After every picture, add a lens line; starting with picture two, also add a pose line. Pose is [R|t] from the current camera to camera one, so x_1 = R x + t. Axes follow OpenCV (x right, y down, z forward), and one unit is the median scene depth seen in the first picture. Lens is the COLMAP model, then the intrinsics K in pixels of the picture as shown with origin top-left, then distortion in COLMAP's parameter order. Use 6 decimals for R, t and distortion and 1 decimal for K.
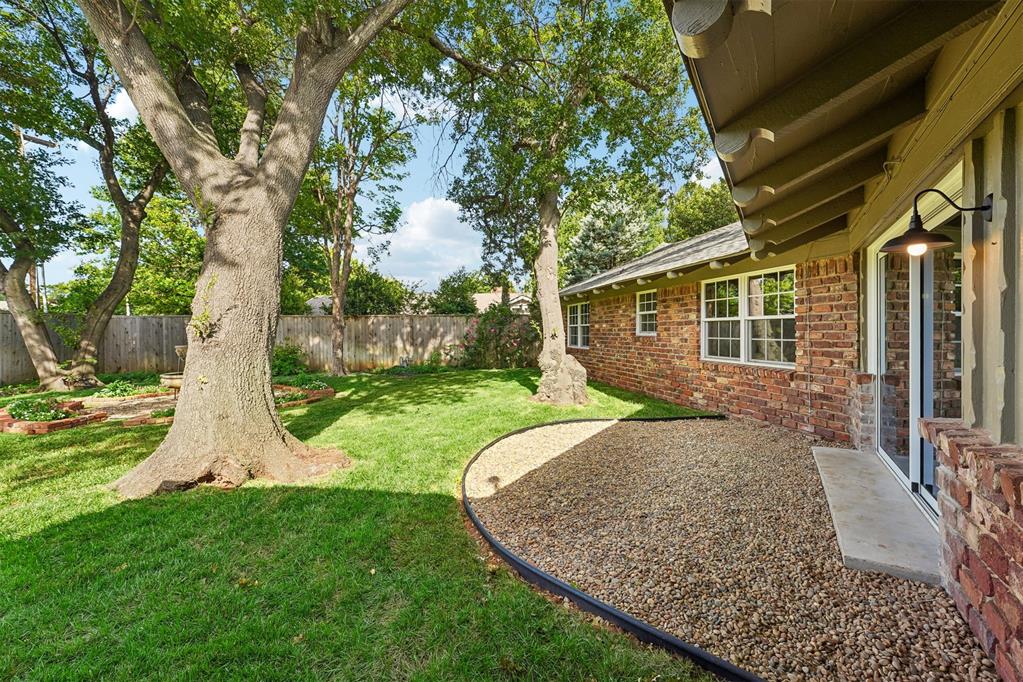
lens RADIAL K [[410.5, 0, 511.1], [0, 410.5, 334.3], [0, 0, 1]] dist [-0.000221, 0.000103]
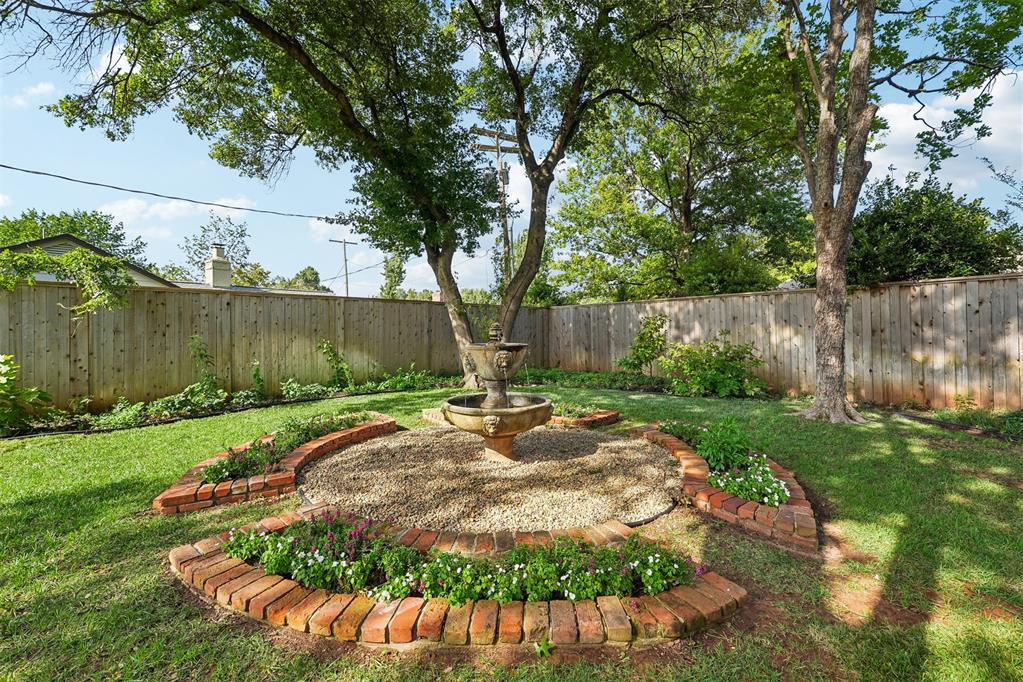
lens RADIAL K [[410.5, 0, 512.2], [0, 410.5, 329.5], [0, 0, 1]] dist [-0.000221, 0.000103]
pose [[0.494477, 0.001222, -0.869190, -0.191550], [0.000878, 0.999998, 0.001906, 0.005147], [0.869190, -0.001706, 0.494475, 0.446257]]
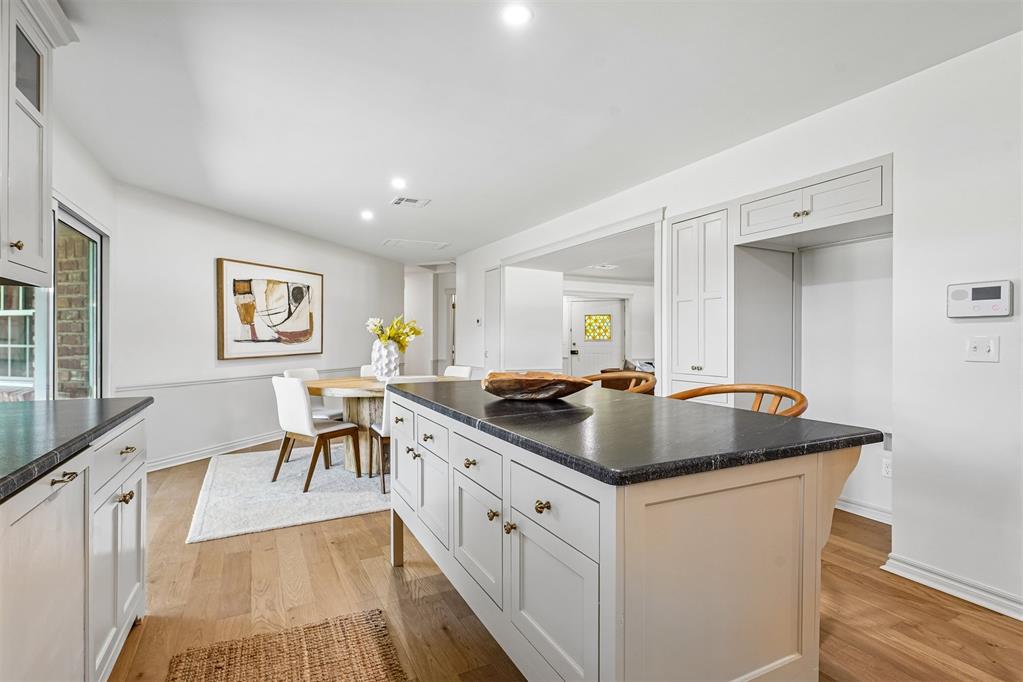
lens RADIAL K [[505.9, 0, 511.6], [0, 505.9, 341.2], [0, 0, 1]] dist [-0.003068, -0.000070]
pose [[0.510548, 0.001824, 0.859847, 0.121718], [0.000404, 0.999997, -0.002361, 0.002777], [-0.859849, 0.001553, 0.510546, -0.049379]]
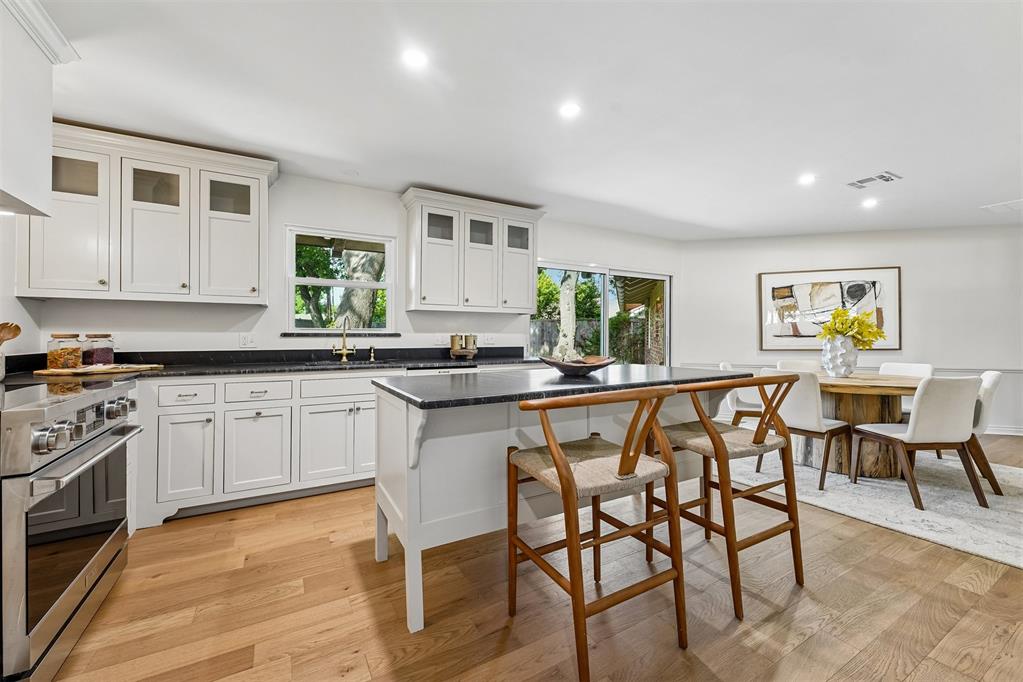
lens RADIAL K [[410.5, 0, 516.6], [0, 410.5, 333.4], [0, 0, 1]] dist [-0.000221, 0.000103]
pose [[0.883268, 0.003669, -0.468854, 0.281835], [-0.007901, 0.999944, -0.007060, 0.003677], [0.468802, 0.009940, 0.883247, -0.124484]]
